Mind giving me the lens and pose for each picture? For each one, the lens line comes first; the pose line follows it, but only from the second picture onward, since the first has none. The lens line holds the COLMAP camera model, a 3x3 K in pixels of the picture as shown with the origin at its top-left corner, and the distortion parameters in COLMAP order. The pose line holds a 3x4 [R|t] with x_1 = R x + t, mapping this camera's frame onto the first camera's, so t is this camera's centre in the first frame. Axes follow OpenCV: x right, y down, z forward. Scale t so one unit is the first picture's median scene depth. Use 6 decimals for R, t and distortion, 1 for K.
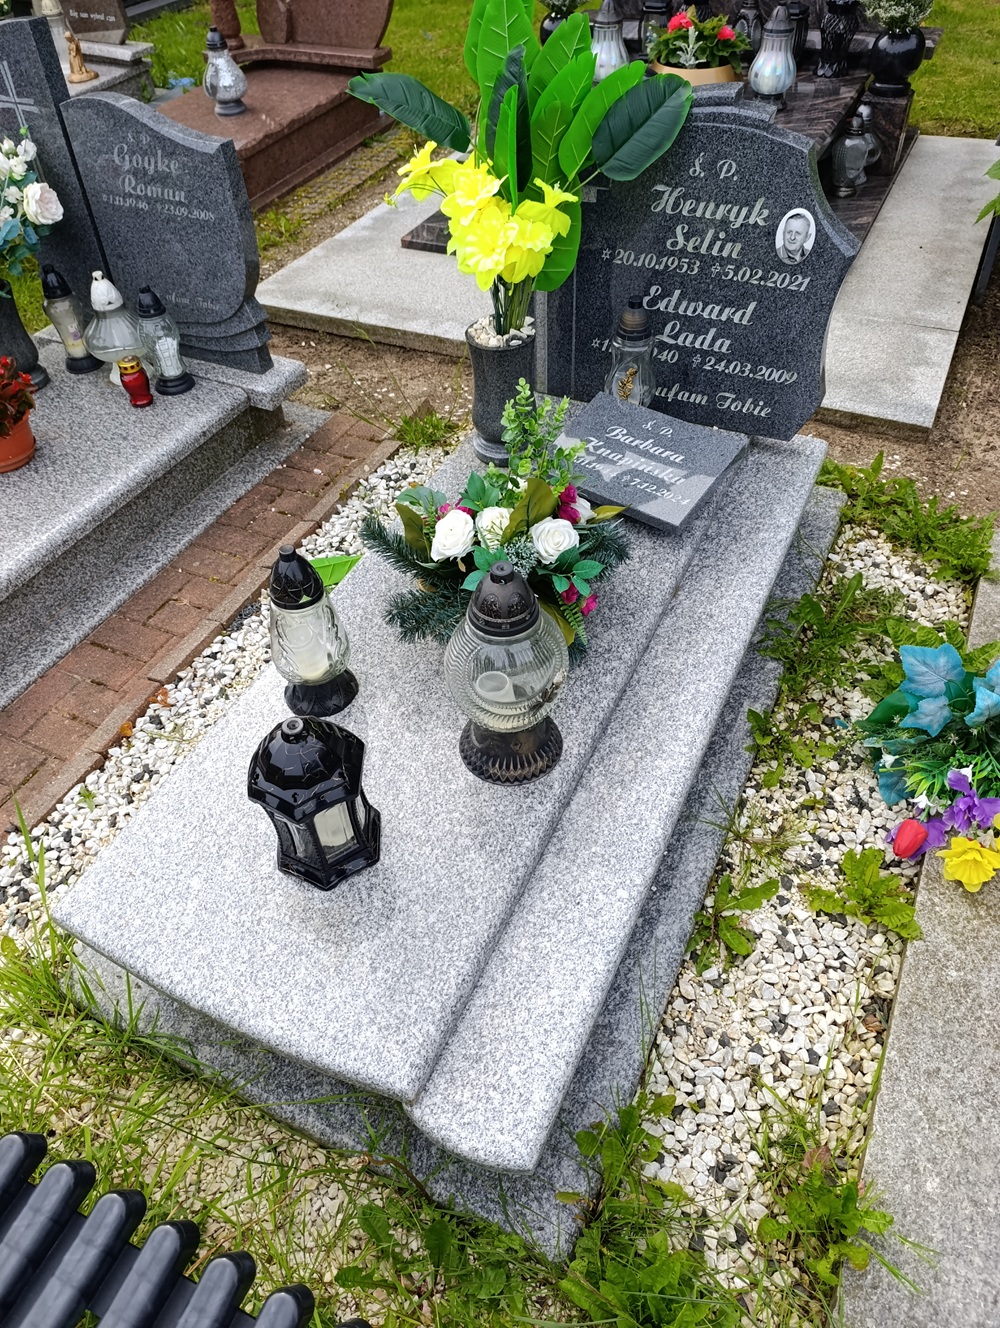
lens RADIAL K [[933.9, 0, 496.0], [0, 933.9, 684.1], [0, 0, 1]] dist [0.019872, -0.025337]
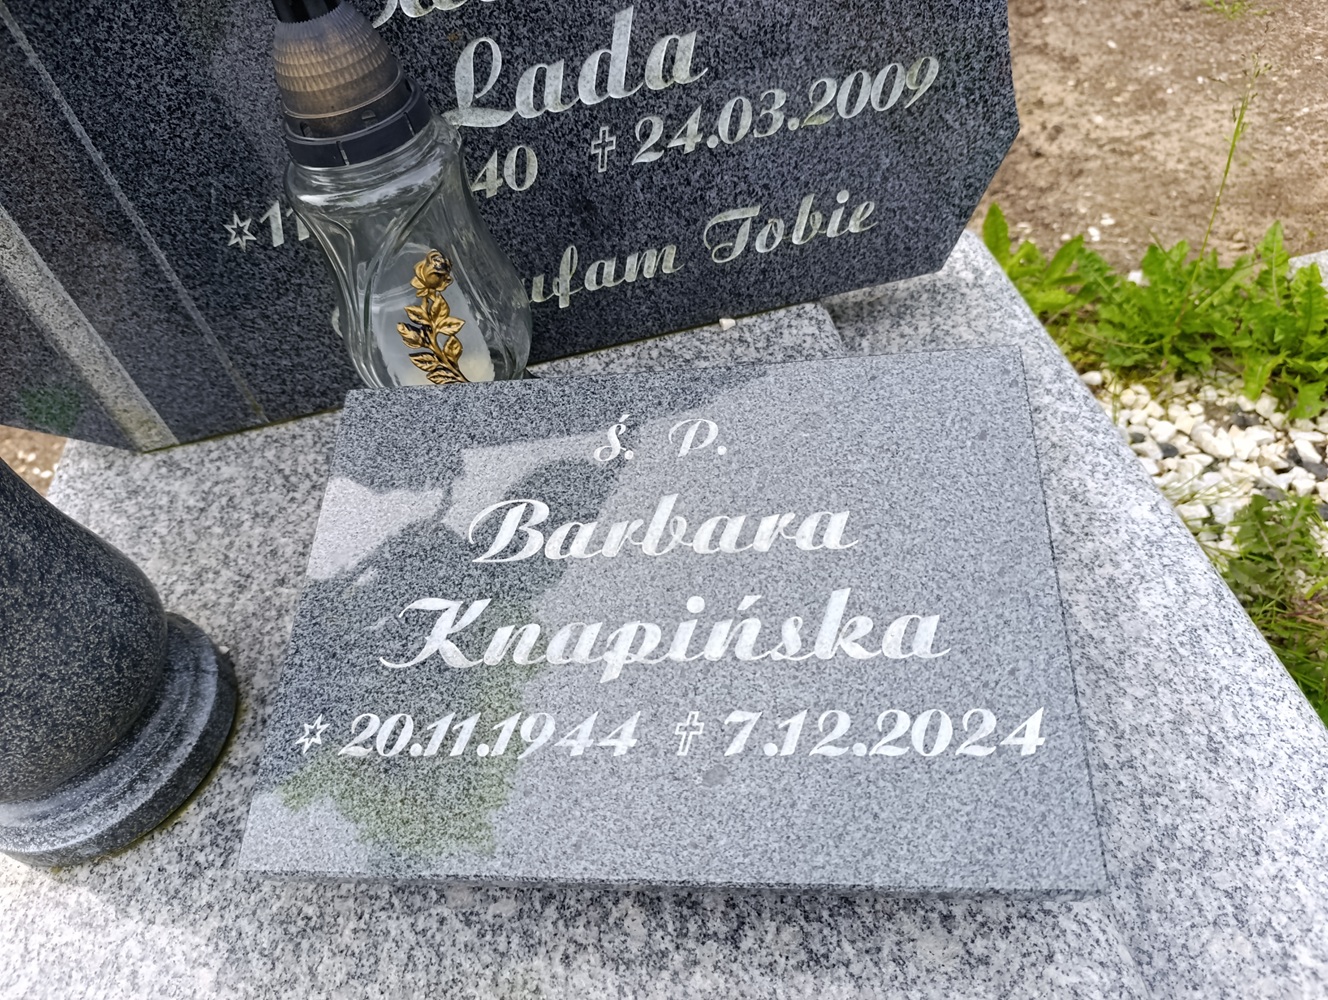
lens RADIAL K [[923.2, 0, 669.6], [0, 923.2, 517.9], [0, 0, 1]] dist [0.024499, -0.051172]
pose [[0.816619, -0.483094, 0.315838, 0.088784], [0.486851, 0.870459, 0.072641, -0.267861], [-0.310017, 0.094447, 0.946028, 0.764476]]
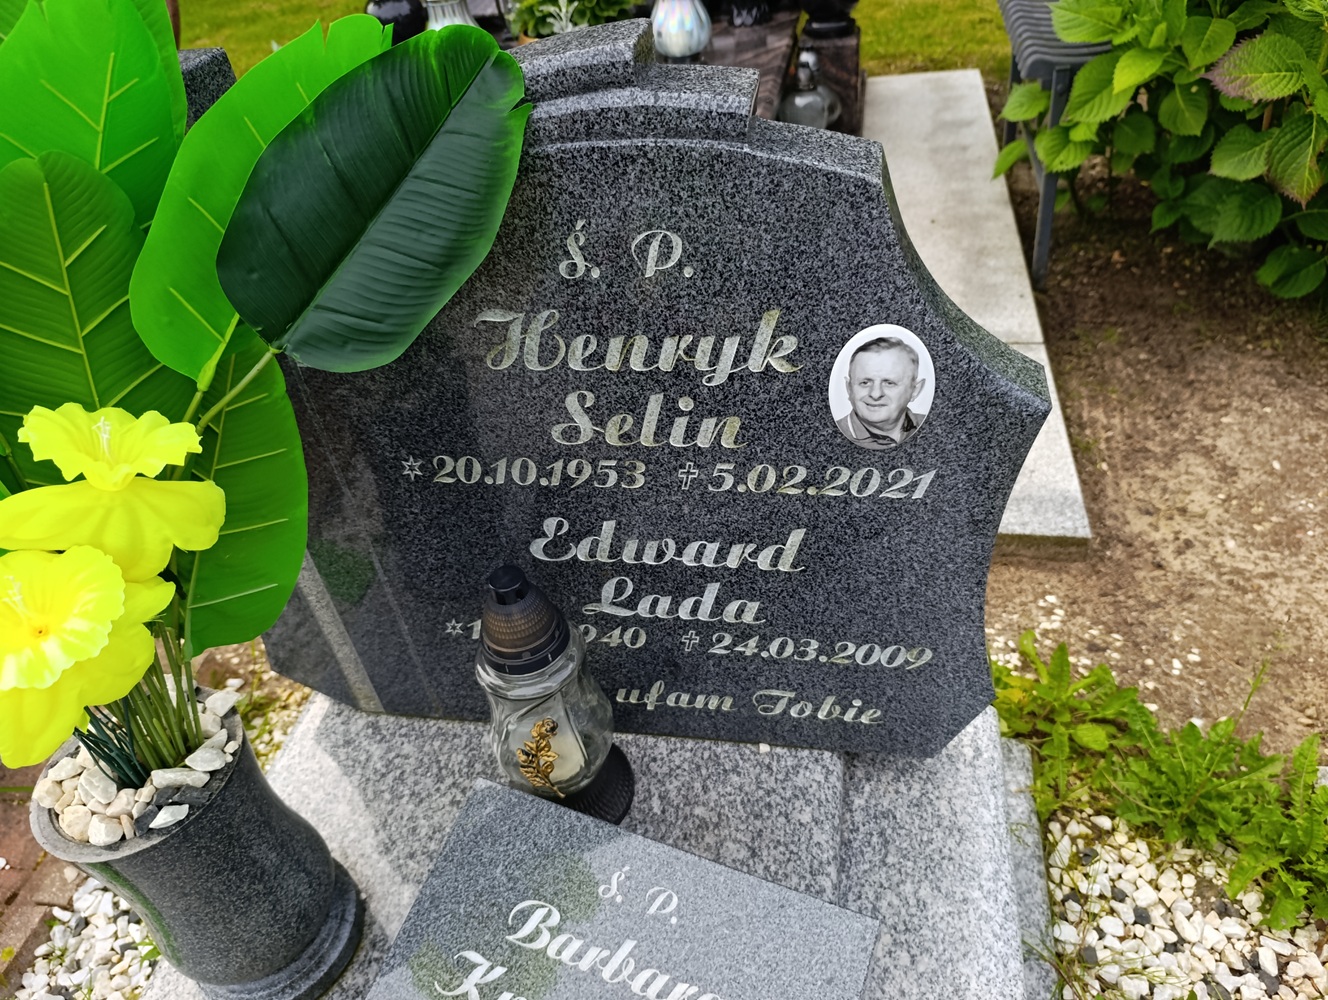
lens RADIAL K [[923.2, 0, 669.6], [0, 923.2, 517.9], [0, 0, 1]] dist [0.024499, -0.051172]
pose [[0.963214, -0.214968, 0.161267, 0.155407], [0.232506, 0.967545, -0.098979, -0.375745], [-0.134756, 0.132834, 0.981935, 0.604247]]
